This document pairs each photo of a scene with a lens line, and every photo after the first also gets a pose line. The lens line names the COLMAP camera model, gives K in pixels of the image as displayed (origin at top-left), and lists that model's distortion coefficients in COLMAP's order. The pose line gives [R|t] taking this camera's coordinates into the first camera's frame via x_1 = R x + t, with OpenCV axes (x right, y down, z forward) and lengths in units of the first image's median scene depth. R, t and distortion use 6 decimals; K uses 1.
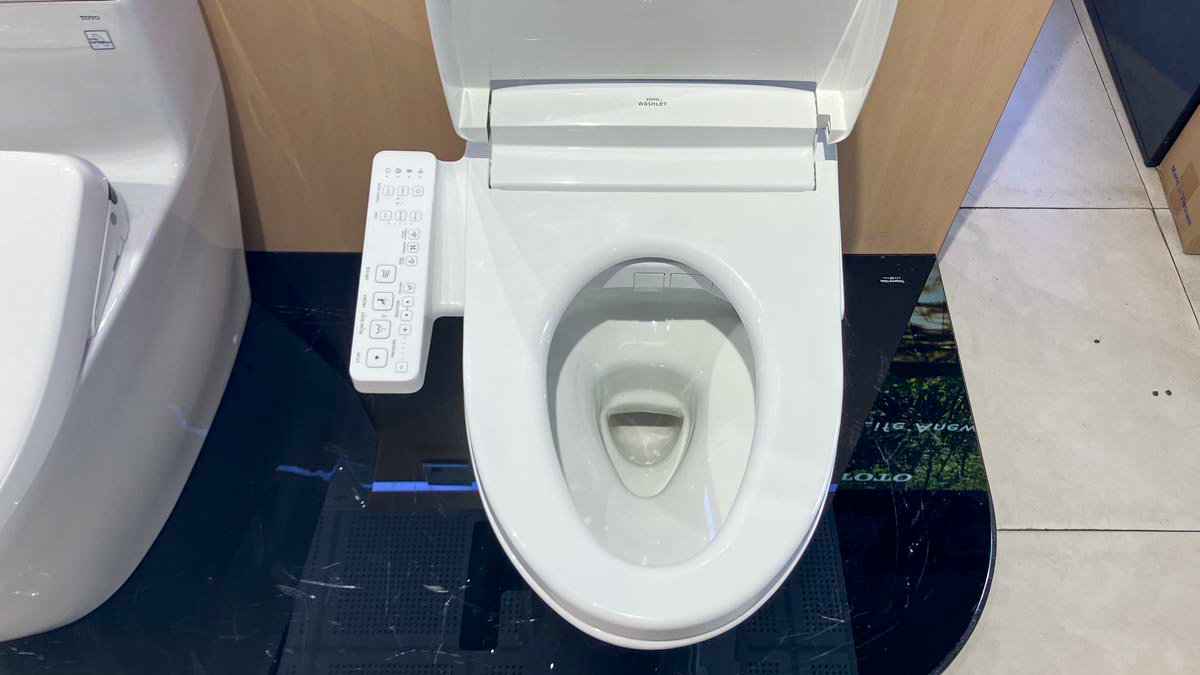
lens RADIAL K [[937.8, 0, 600.0], [0, 937.8, 337.5], [0, 0, 1]] dist [-0.005237, -0.003245]
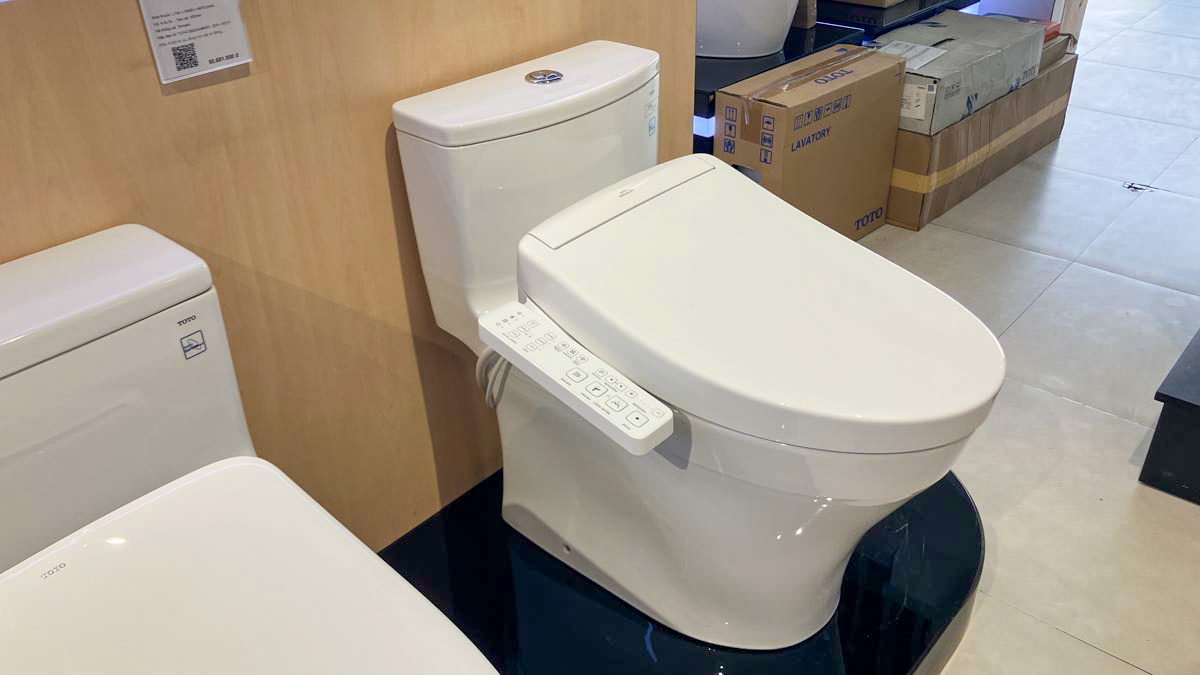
lens RADIAL K [[967.0, 0, 600.0], [0, 967.0, 337.5], [0, 0, 1]] dist [-0.003393, -0.000870]
pose [[0.642334, -0.396971, 0.655607, -0.541655], [0.657642, 0.724765, -0.205482, 0.087963], [-0.393591, 0.563143, 0.726606, 0.074252]]
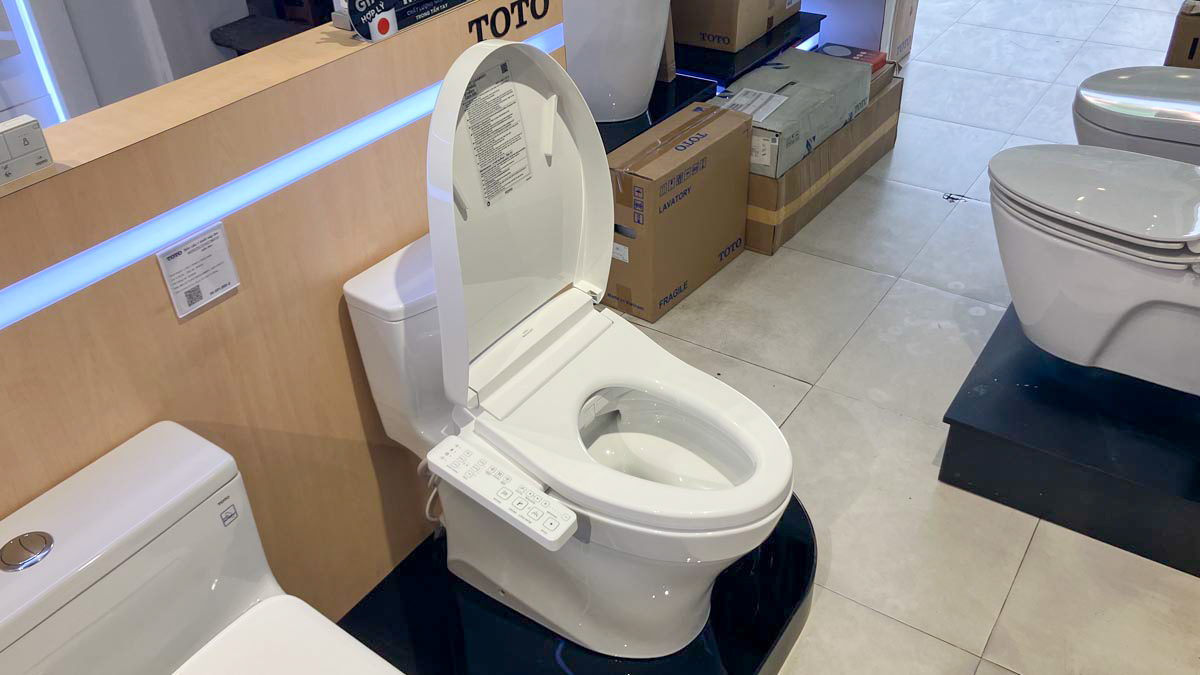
lens RADIAL K [[973.6, 0, 600.0], [0, 973.6, 337.5], [0, 0, 1]] dist [0.003721, -0.002994]
pose [[0.539484, -0.488386, 0.685883, -0.637218], [0.725824, 0.682630, -0.084831, 0.003528], [-0.426774, 0.543596, 0.722750, -0.204642]]
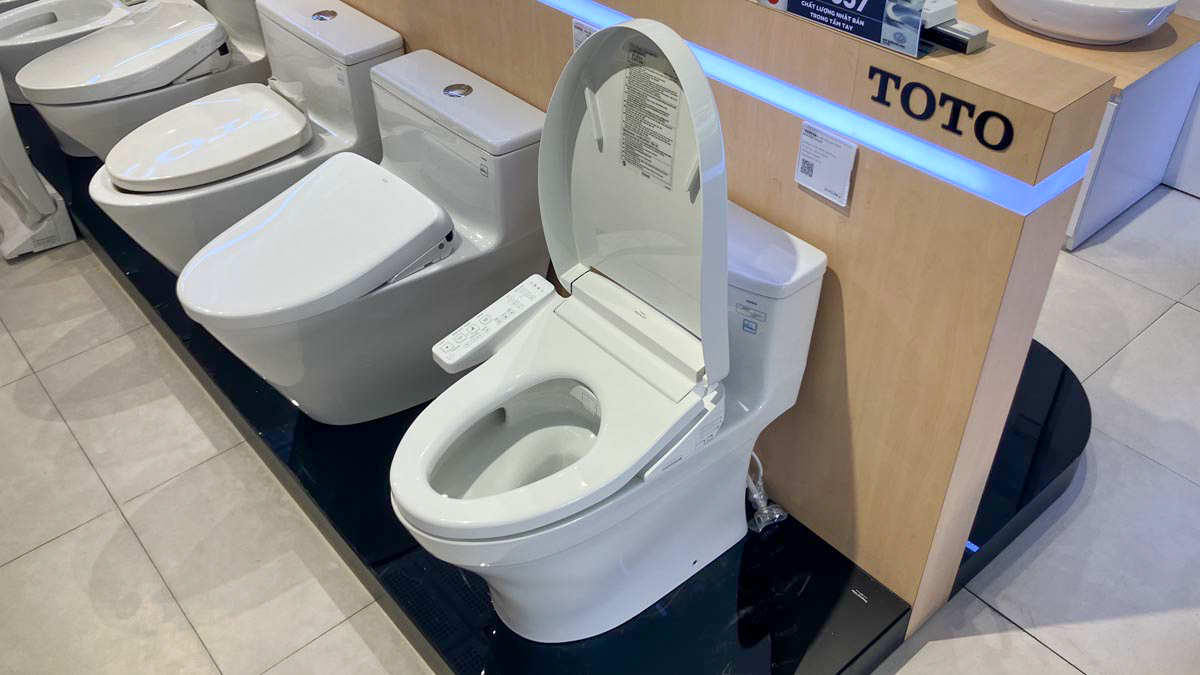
lens RADIAL K [[937.8, 0, 600.0], [0, 937.8, 337.5], [0, 0, 1]] dist [-0.005237, -0.003245]
pose [[0.677542, 0.481327, -0.556112, 0.563761], [-0.615966, 0.784527, -0.071440, -0.027311], [0.401899, 0.390950, 0.828031, -0.253314]]
